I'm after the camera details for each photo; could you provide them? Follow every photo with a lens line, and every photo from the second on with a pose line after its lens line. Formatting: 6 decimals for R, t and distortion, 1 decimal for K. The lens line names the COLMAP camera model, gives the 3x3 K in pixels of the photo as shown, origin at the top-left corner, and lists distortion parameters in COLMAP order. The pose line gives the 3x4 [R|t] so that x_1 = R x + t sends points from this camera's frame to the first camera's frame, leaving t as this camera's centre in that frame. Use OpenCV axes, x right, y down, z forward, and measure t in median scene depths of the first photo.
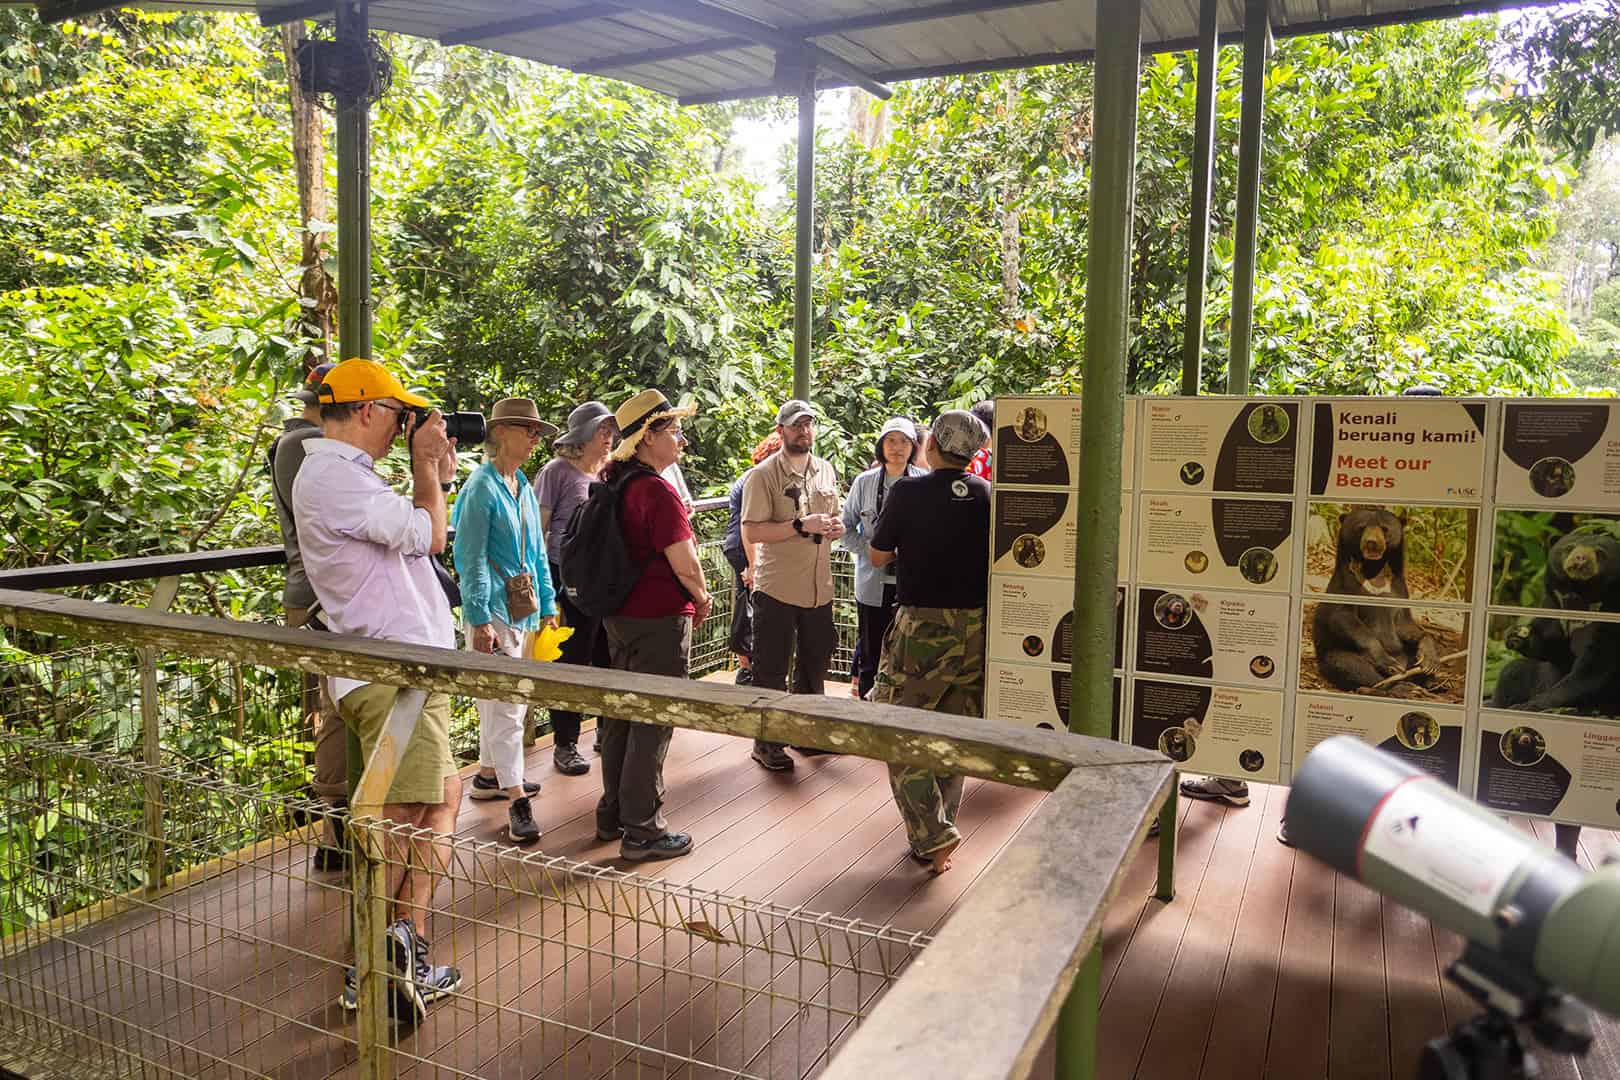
lens RADIAL K [[1133.5, 0, 810.7], [0, 1133.5, 543.1], [0, 0, 1]] dist [-0.009314, -0.007054]
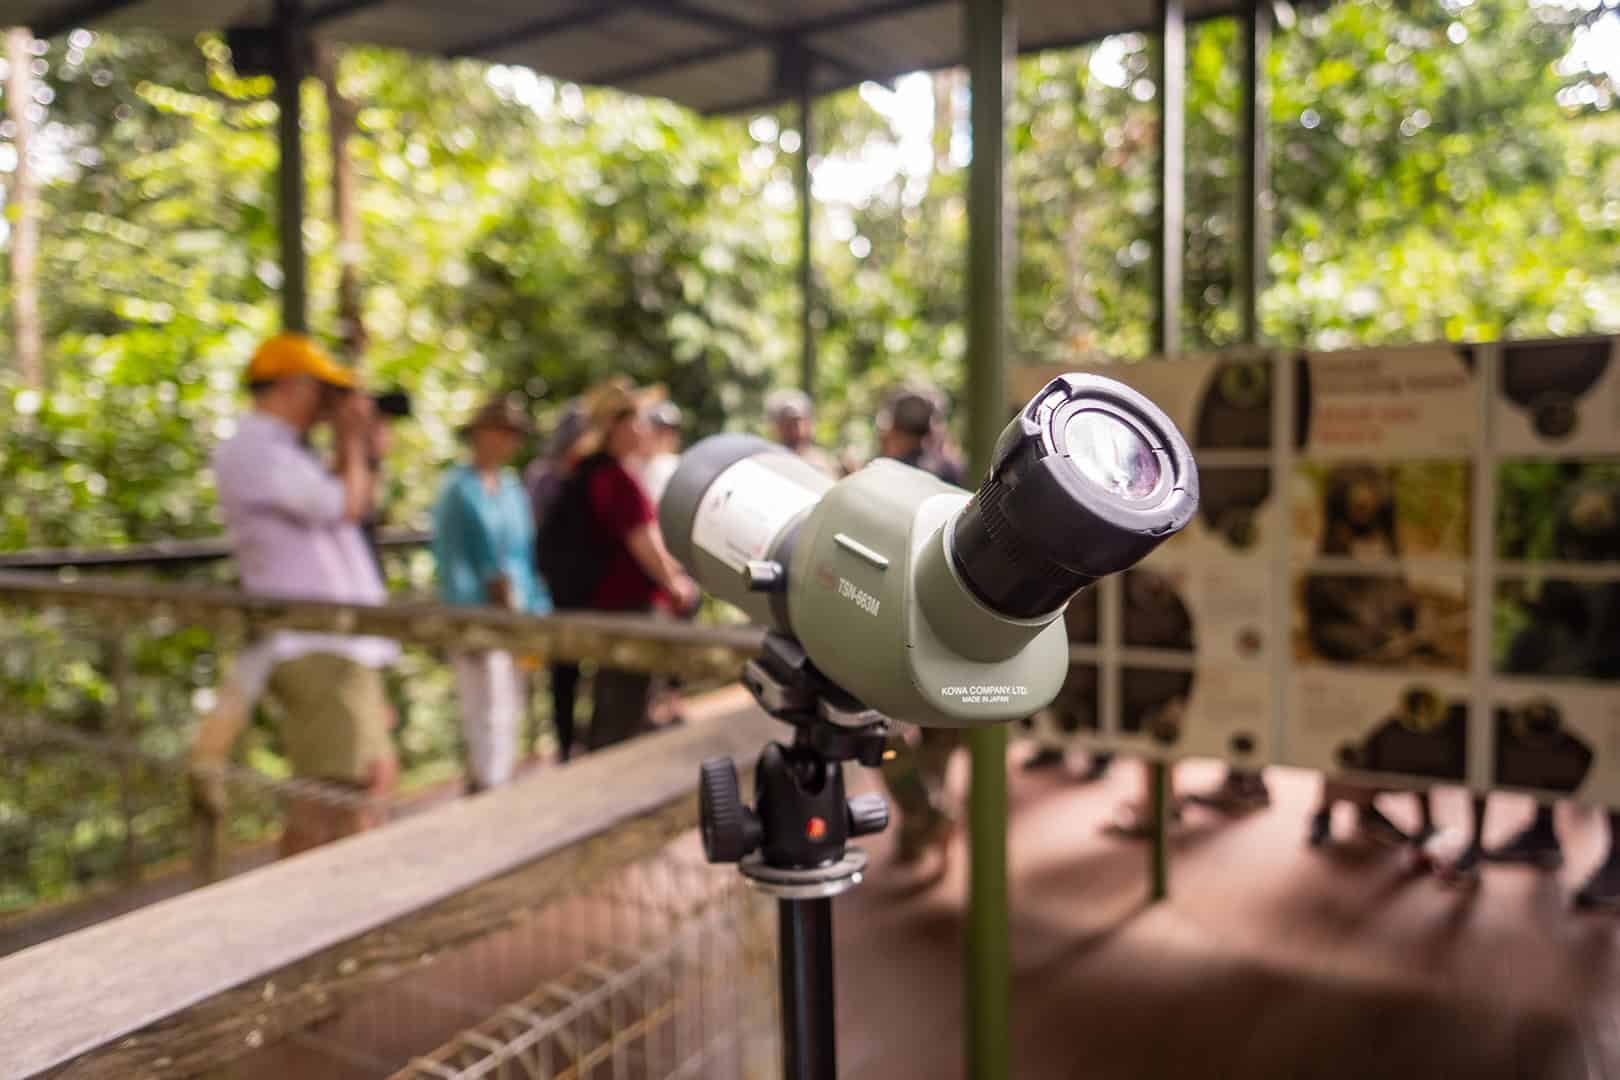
lens RADIAL K [[1133.5, 0, 810.7], [0, 1133.5, 535.7], [0, 0, 1]] dist [-0.009314, -0.007054]
pose [[0.995854, -0.024694, -0.087548, 0.114937], [0.020538, 0.998634, -0.048054, 0.055154], [0.088615, 0.046057, 0.995001, 0.039352]]
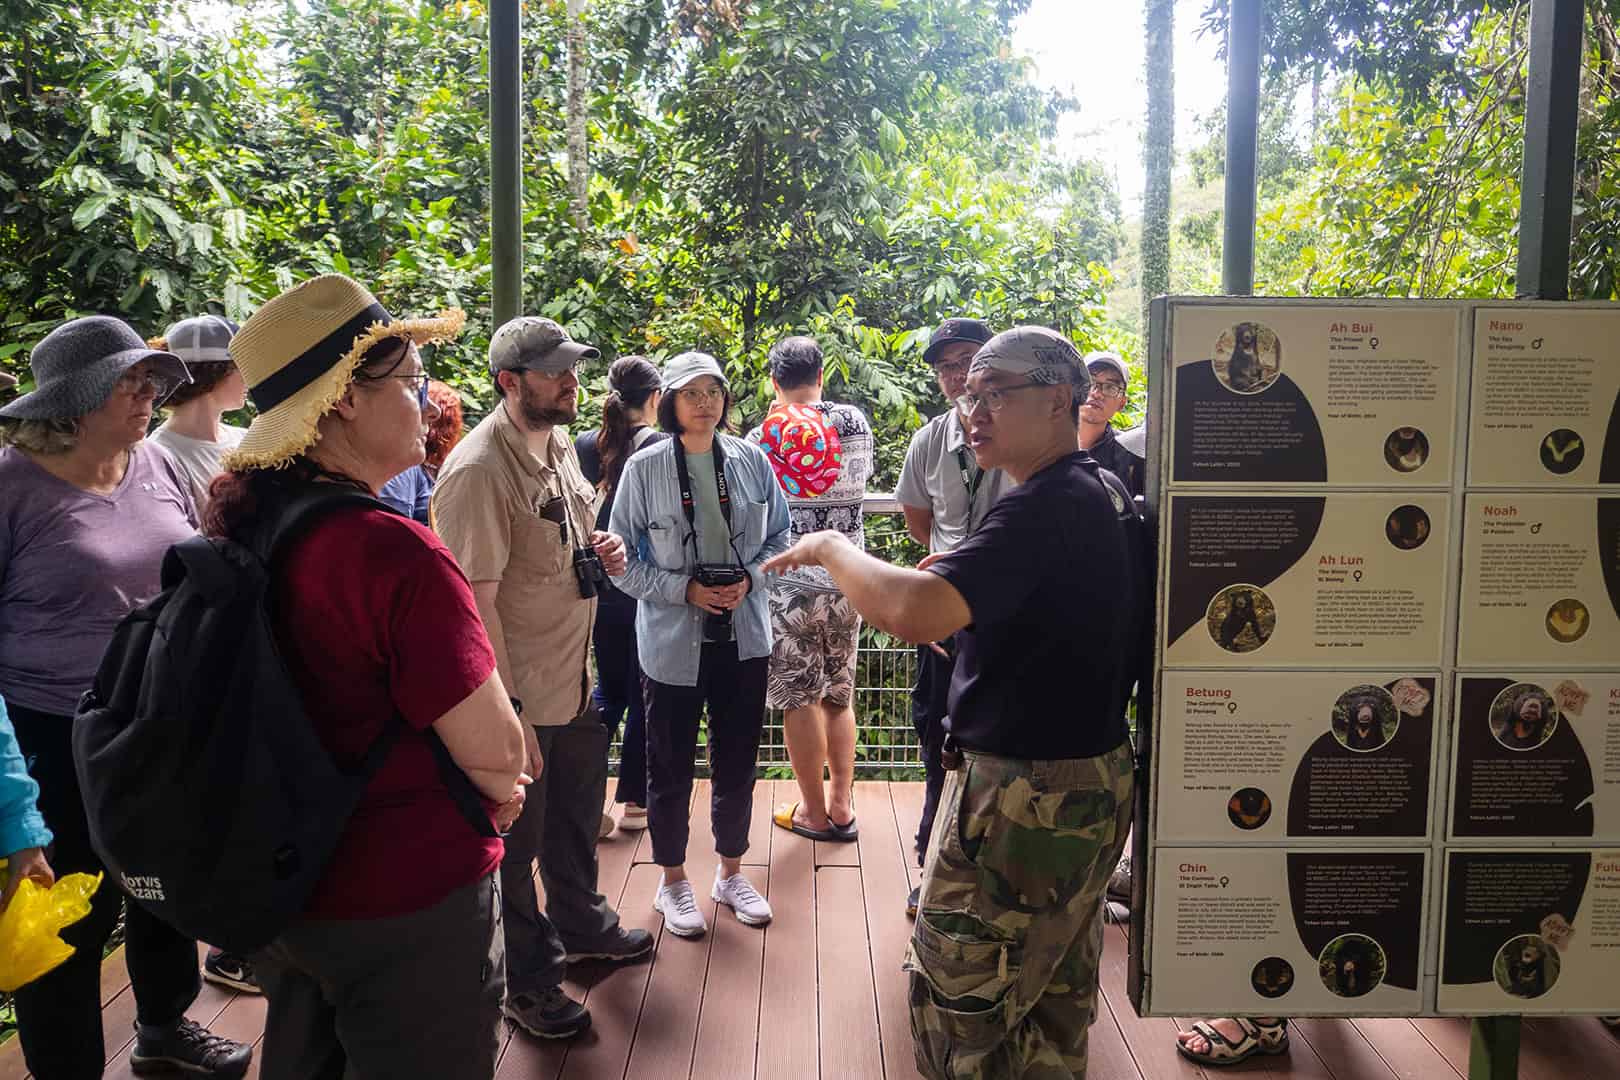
lens RADIAL K [[1133.5, 0, 809.7], [0, 1133.5, 471.2], [0, 0, 1]] dist [-0.009314, -0.007054]
pose [[0.898539, -0.047644, 0.436300, -0.183306], [0.053260, 0.998580, -0.000642, -0.065669], [-0.435650, 0.023814, 0.899801, 0.641911]]
